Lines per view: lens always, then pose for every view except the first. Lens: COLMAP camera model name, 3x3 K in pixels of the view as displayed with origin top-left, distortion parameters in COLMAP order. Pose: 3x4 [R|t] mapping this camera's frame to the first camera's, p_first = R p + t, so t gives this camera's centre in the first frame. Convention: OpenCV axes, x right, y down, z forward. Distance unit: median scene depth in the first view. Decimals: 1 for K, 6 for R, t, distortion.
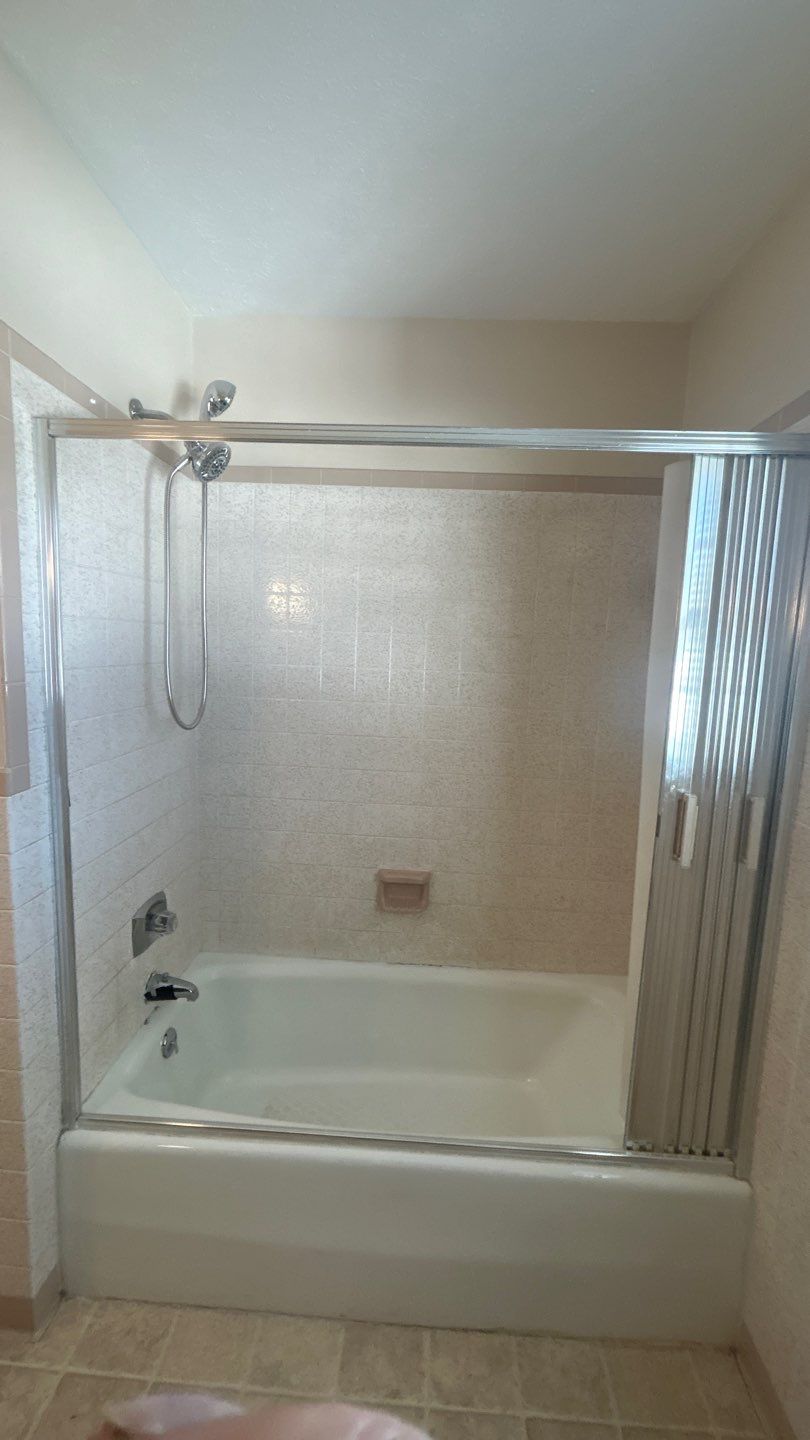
lens RADIAL K [[579.8, 0, 406.4], [0, 579.8, 717.3], [0, 0, 1]] dist [-0.001285, 0.000215]
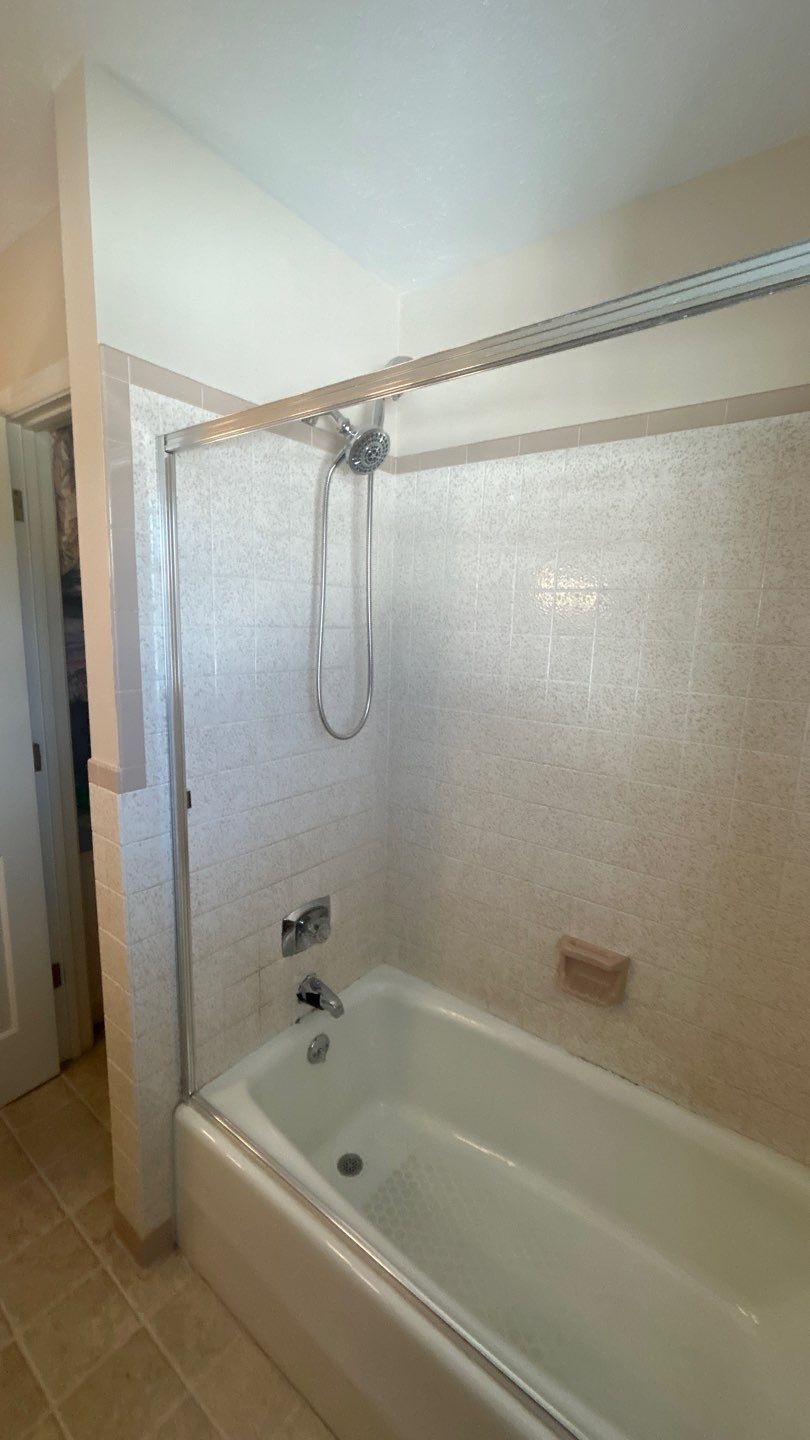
lens RADIAL K [[579.8, 0, 405.0], [0, 579.8, 718.0], [0, 0, 1]] dist [-0.001285, 0.000215]
pose [[0.824101, 0.081844, -0.560499, 0.233411], [-0.072254, 0.996612, 0.039291, -0.057362], [0.561816, 0.008119, 0.827223, 0.261082]]
